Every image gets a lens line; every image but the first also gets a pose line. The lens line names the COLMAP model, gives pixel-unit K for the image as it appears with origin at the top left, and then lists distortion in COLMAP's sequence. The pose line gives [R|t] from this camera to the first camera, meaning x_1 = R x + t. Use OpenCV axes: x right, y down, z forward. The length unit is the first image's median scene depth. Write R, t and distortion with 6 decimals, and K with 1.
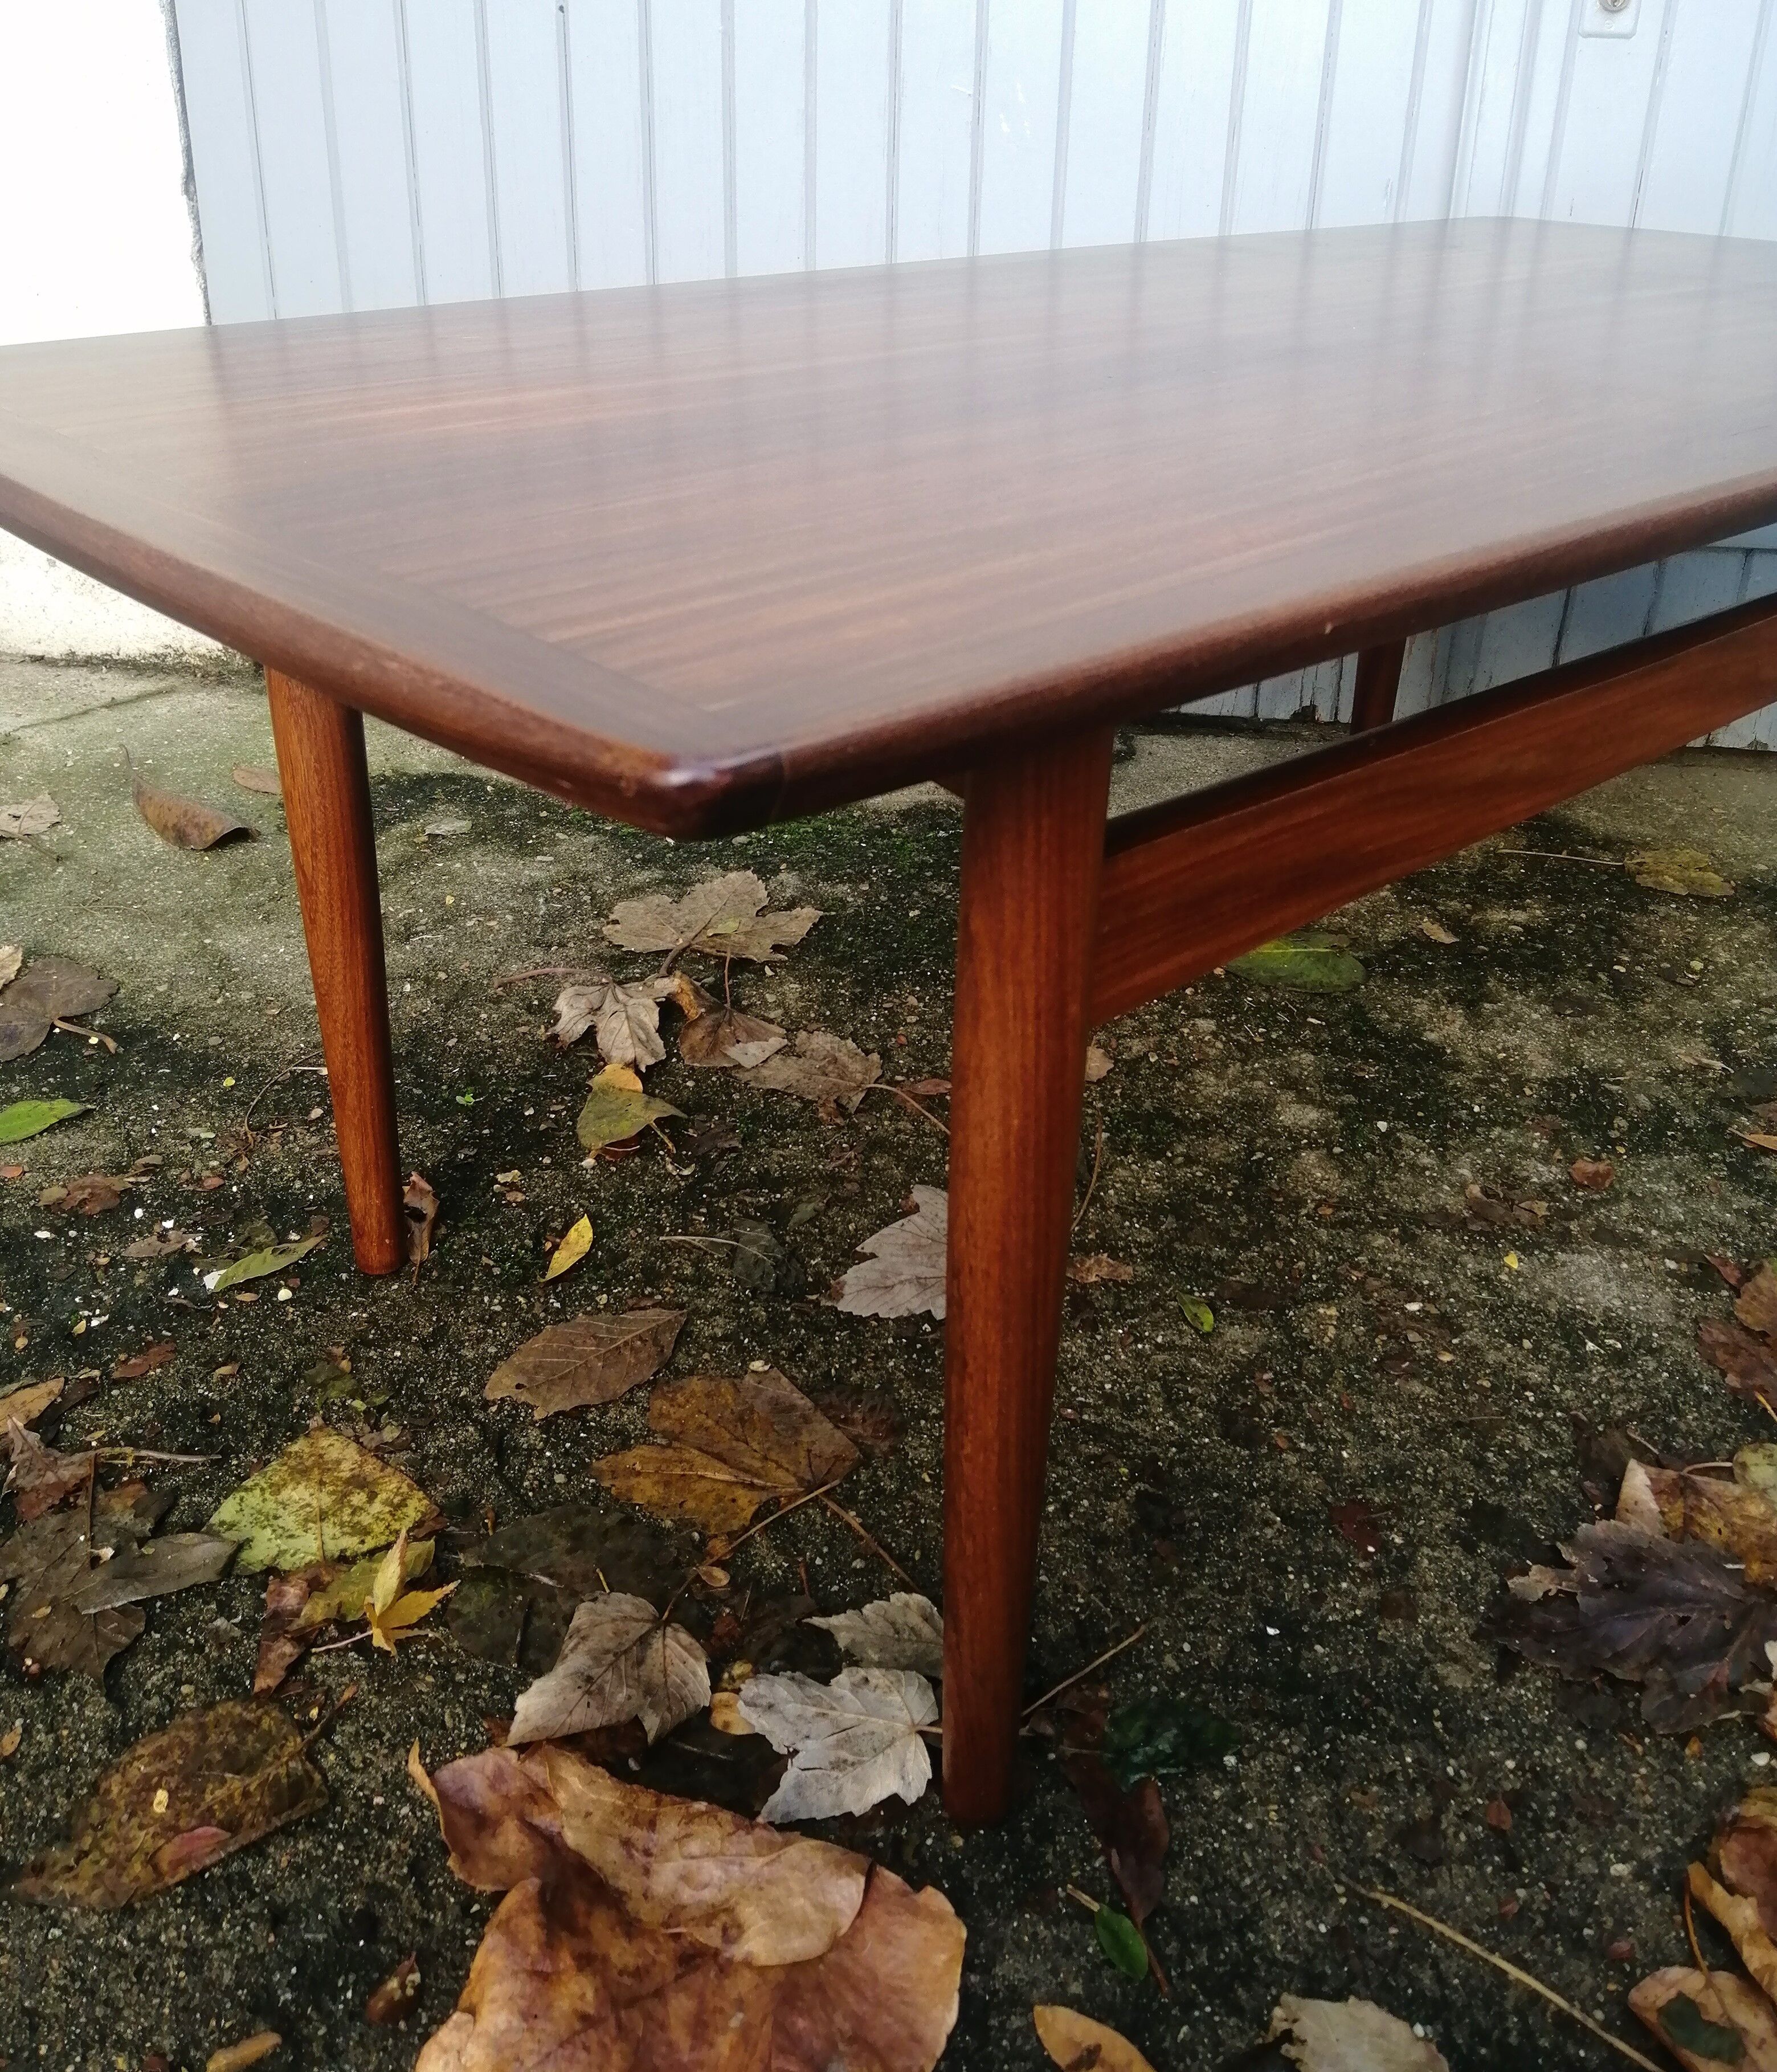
lens RADIAL K [[1881.0, 0, 892.8], [0, 1881.0, 892.0], [0, 0, 1]] dist [0.138122, -0.269654]
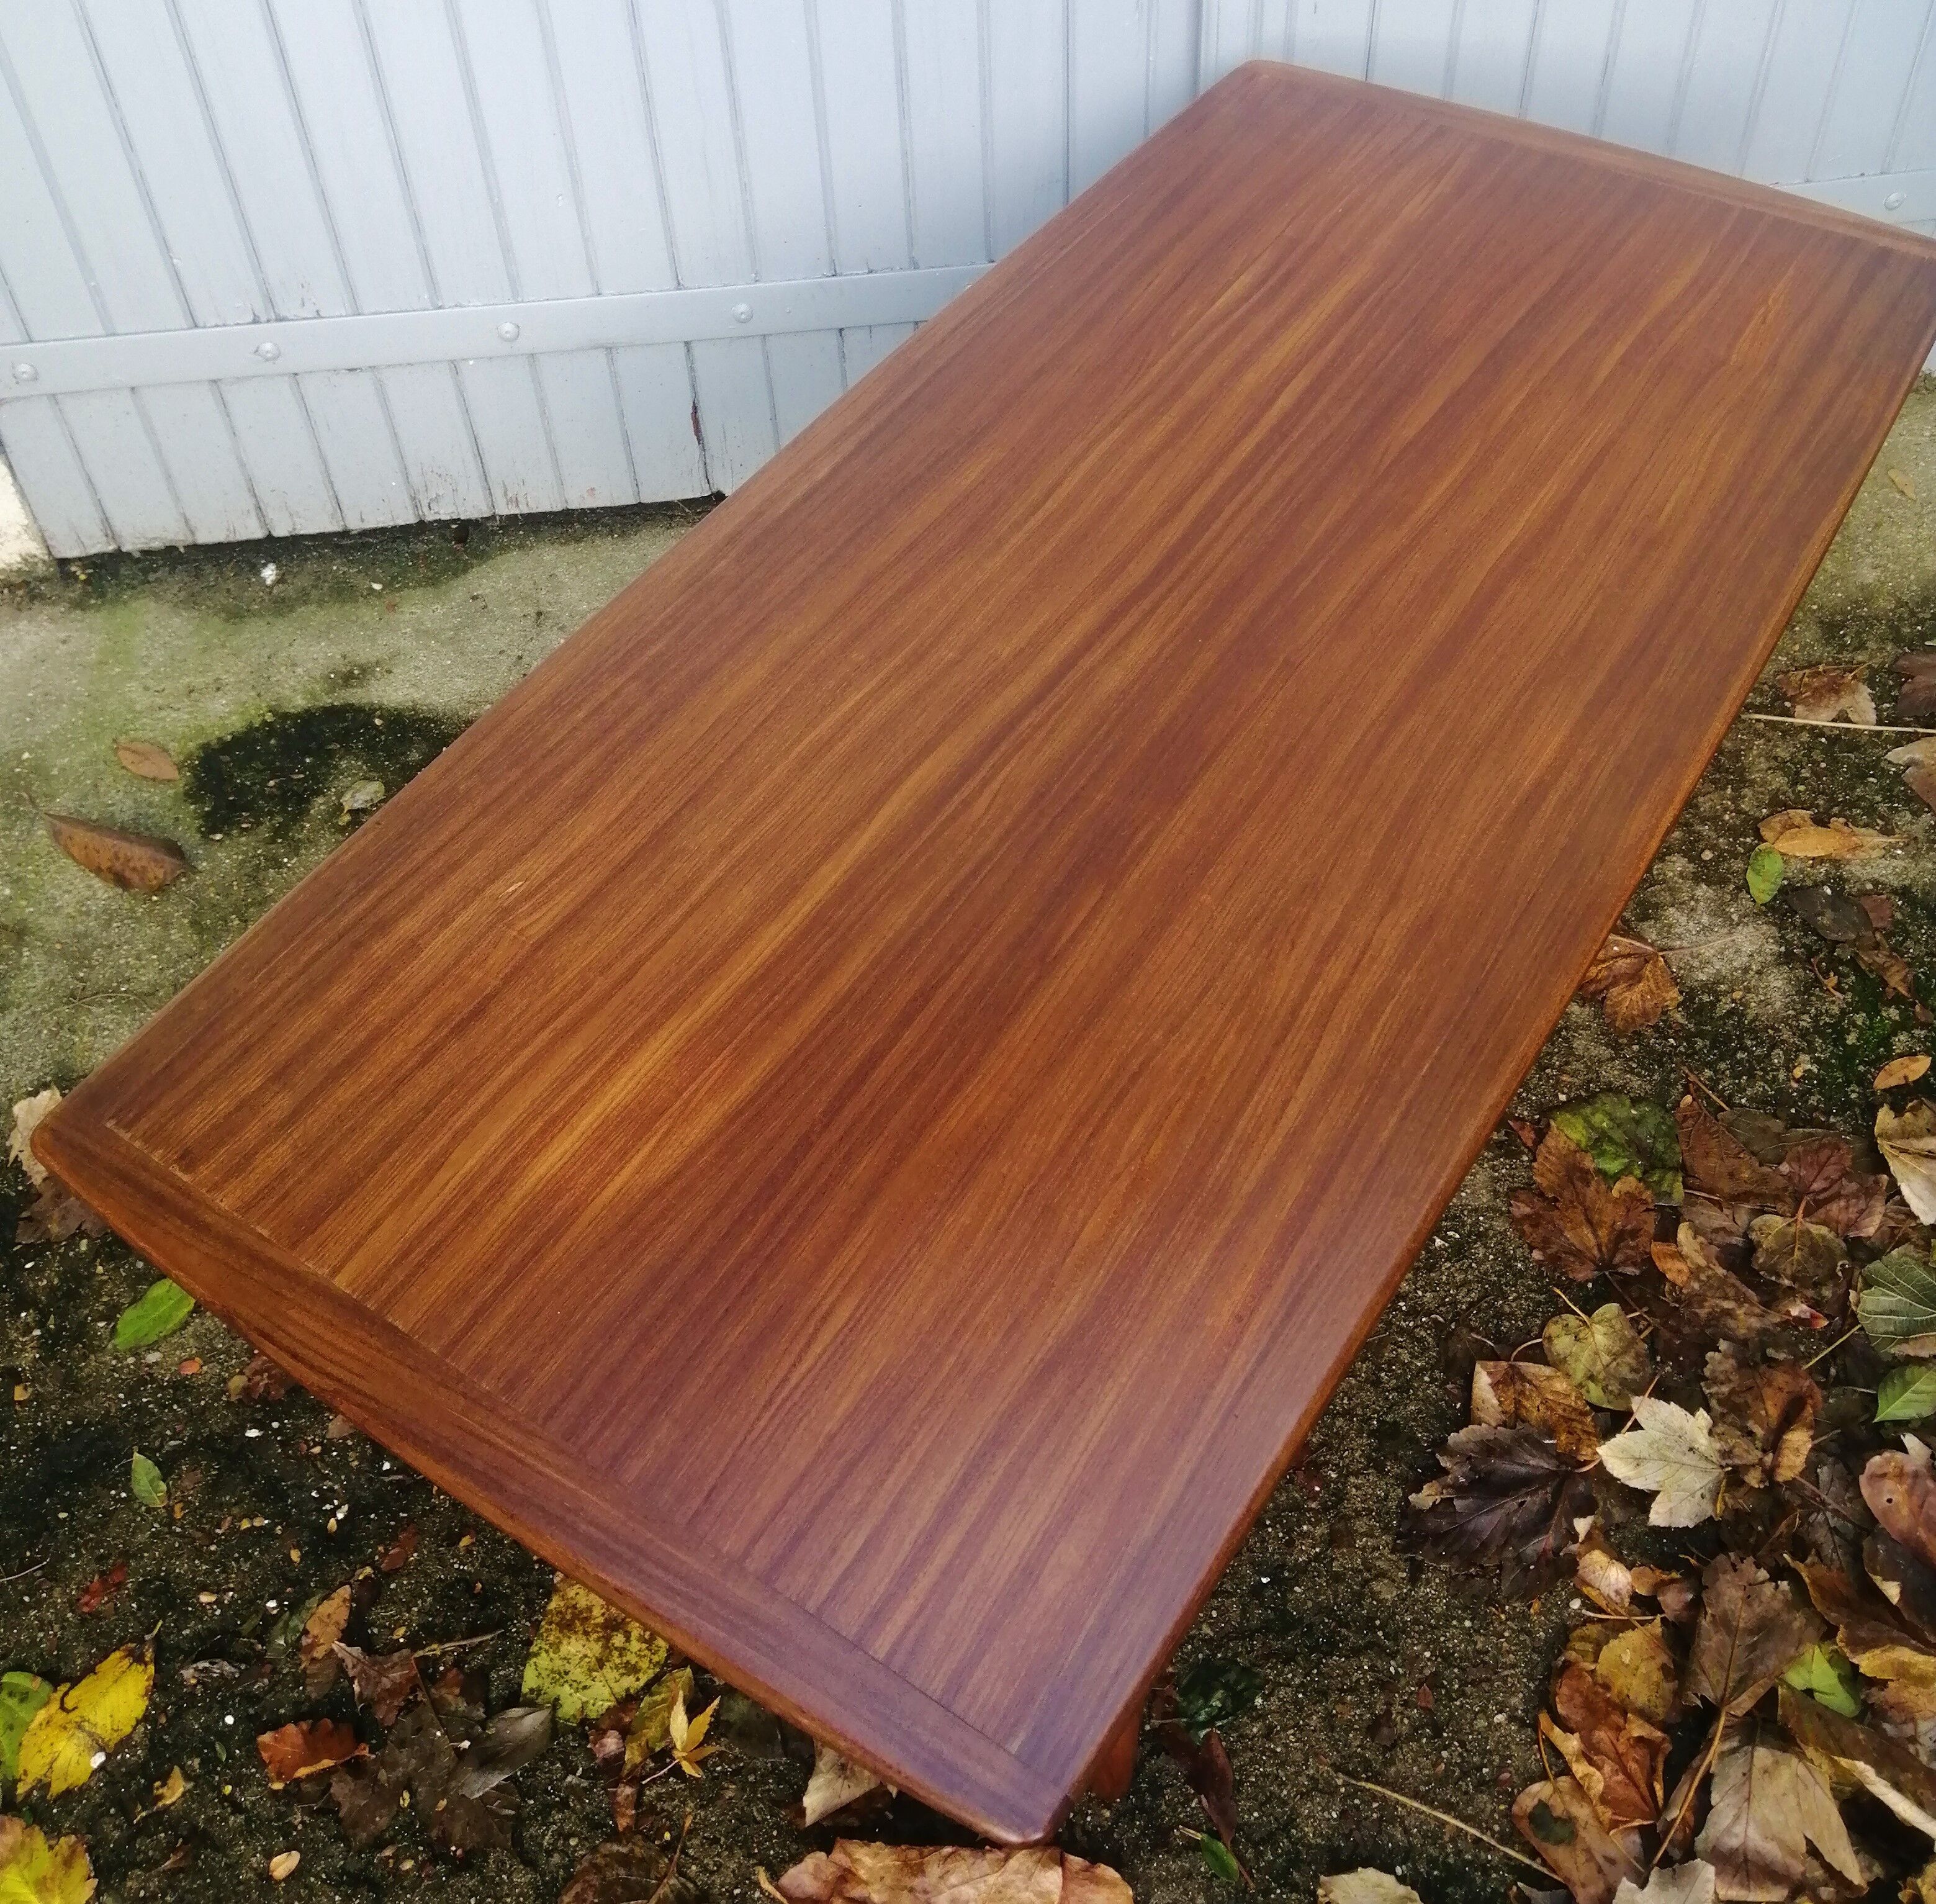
lens RADIAL K [[2045.5, 0, 982.0], [0, 2045.5, 758.4], [0, 0, 1]] dist [0.104346, -0.207446]
pose [[0.968494, -0.211748, 0.131084, -0.061683], [0.149561, 0.915410, 0.373706, -0.561145], [-0.199127, -0.342327, 0.918238, -0.149214]]
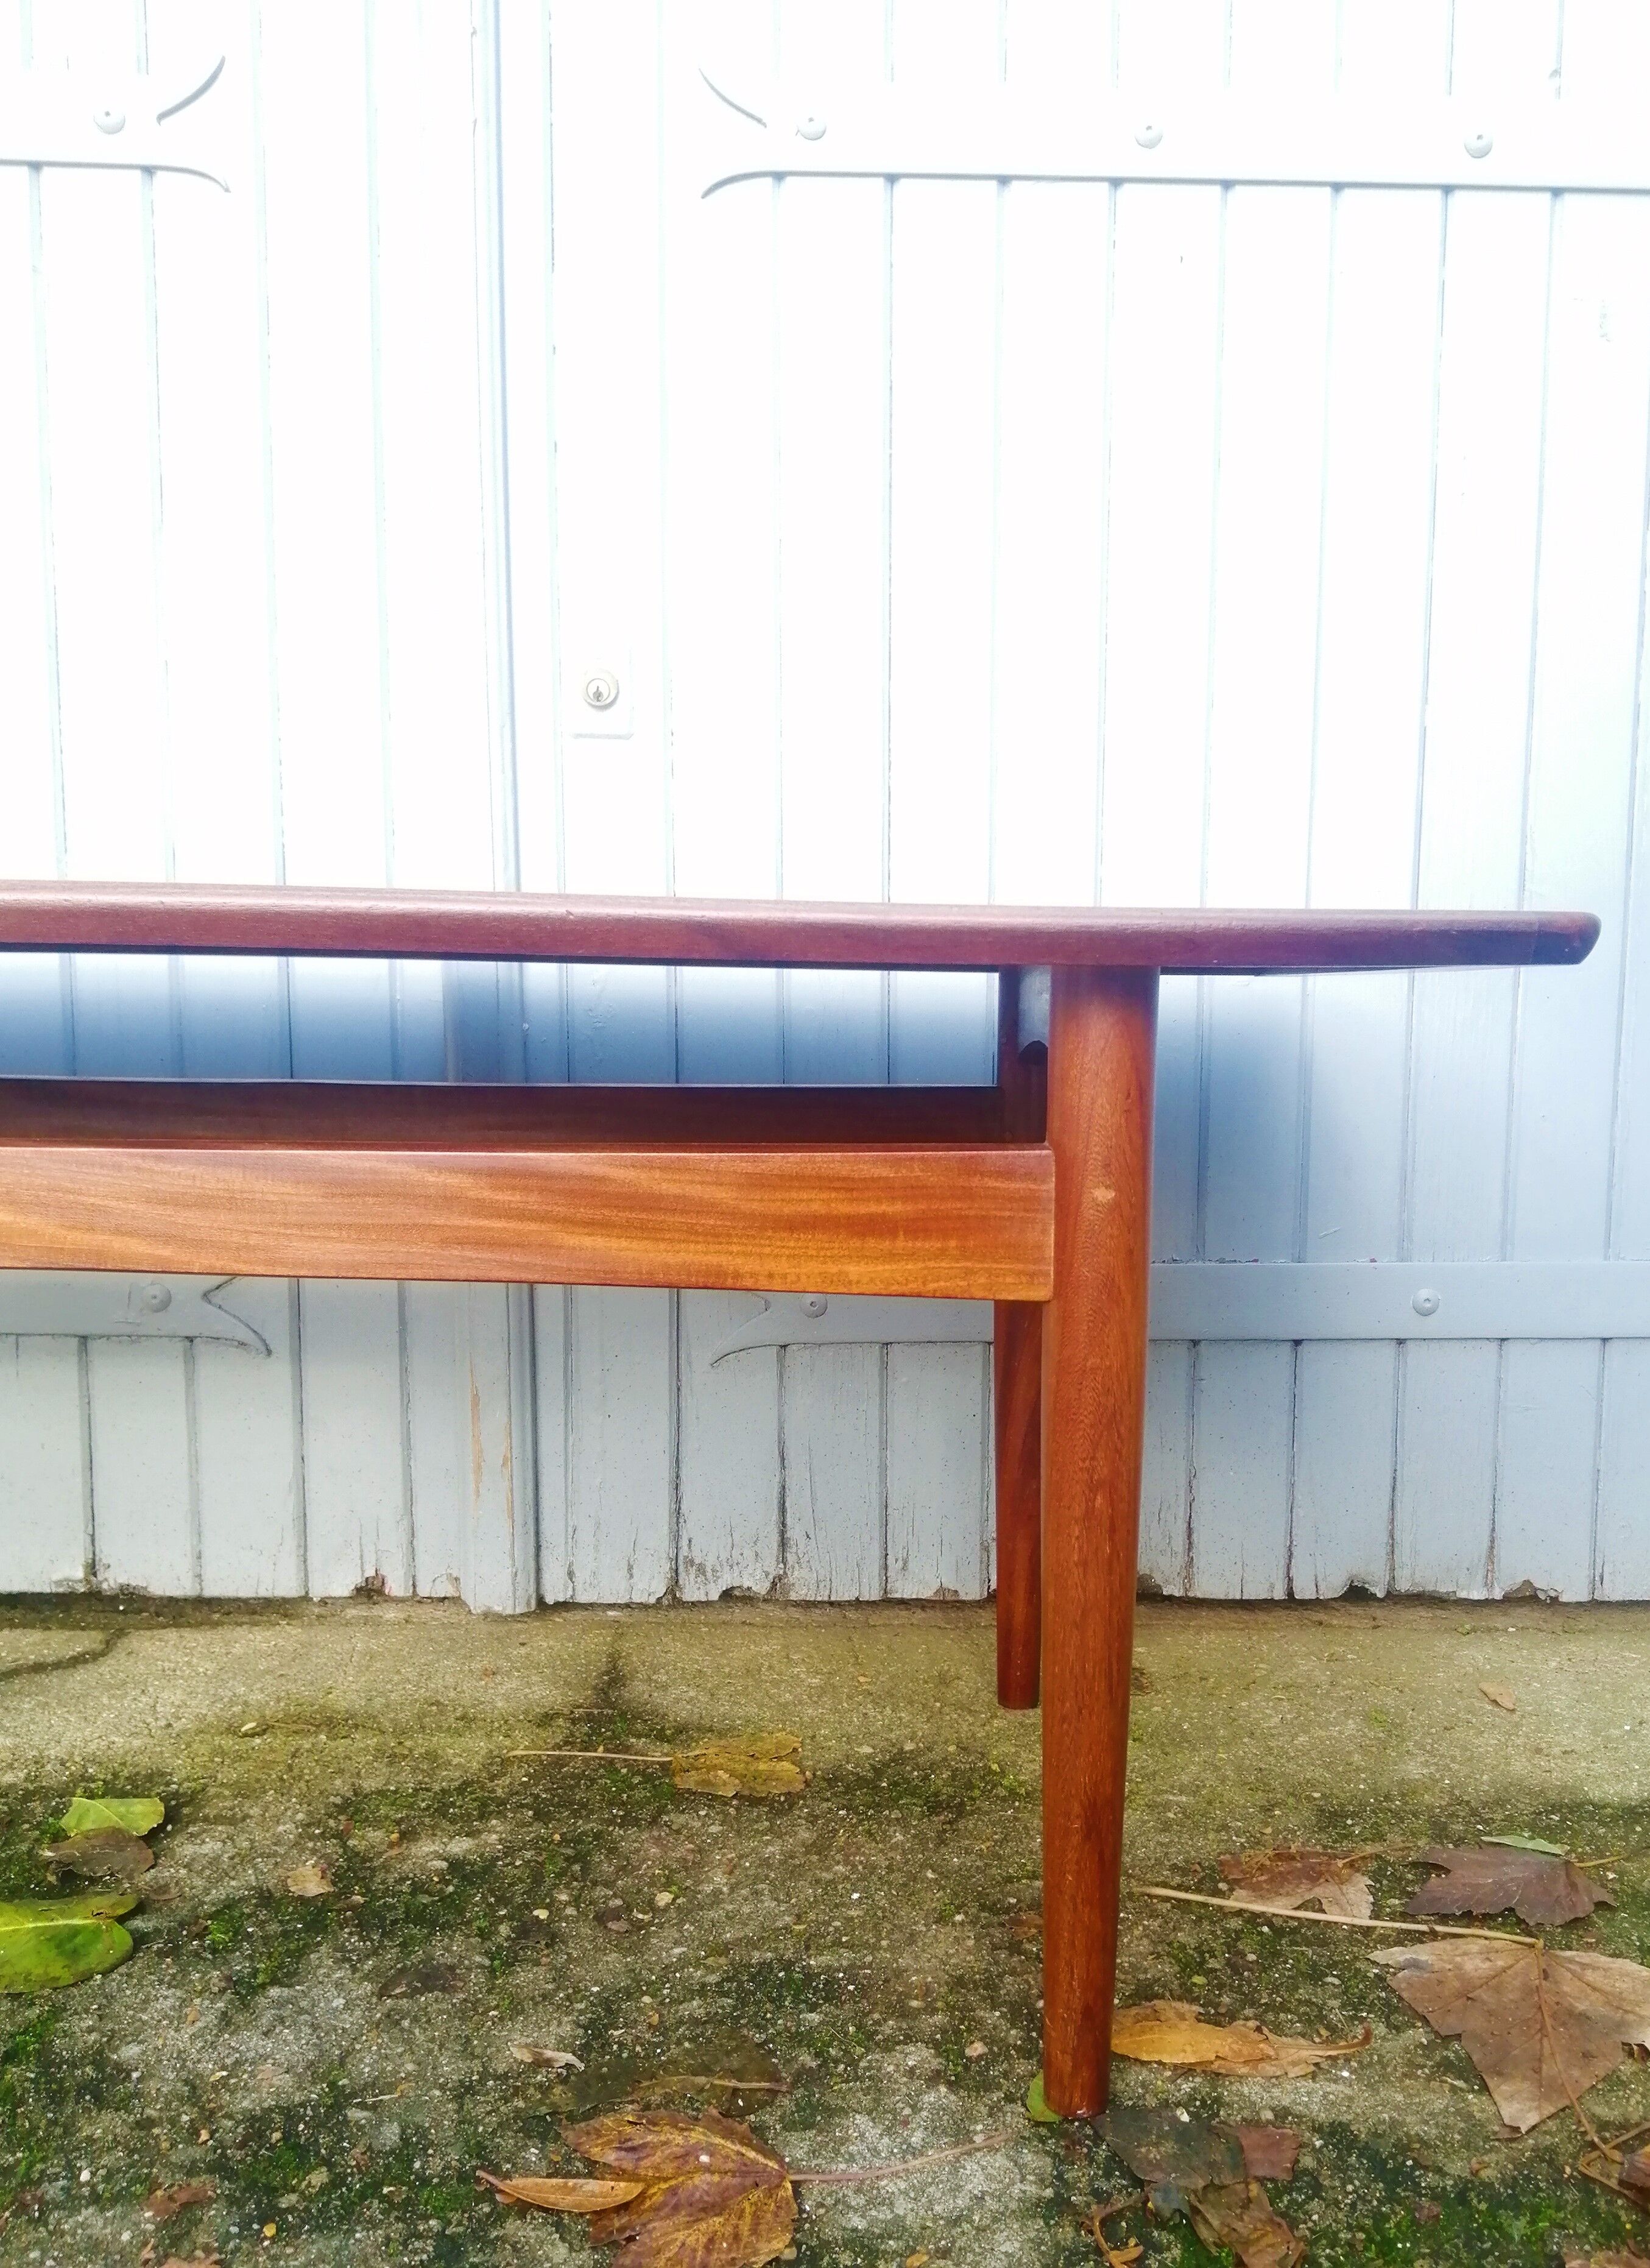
lens RADIAL K [[2014.8, 0, 962.9], [0, 2014.8, 1261.2], [0, 0, 1]] dist [0.154615, -0.328338]
pose [[0.986805, -0.029519, 0.159203, 0.479248], [0.074581, 0.955591, -0.285102, 0.042285], [-0.143717, 0.293214, 0.945183, 0.262936]]
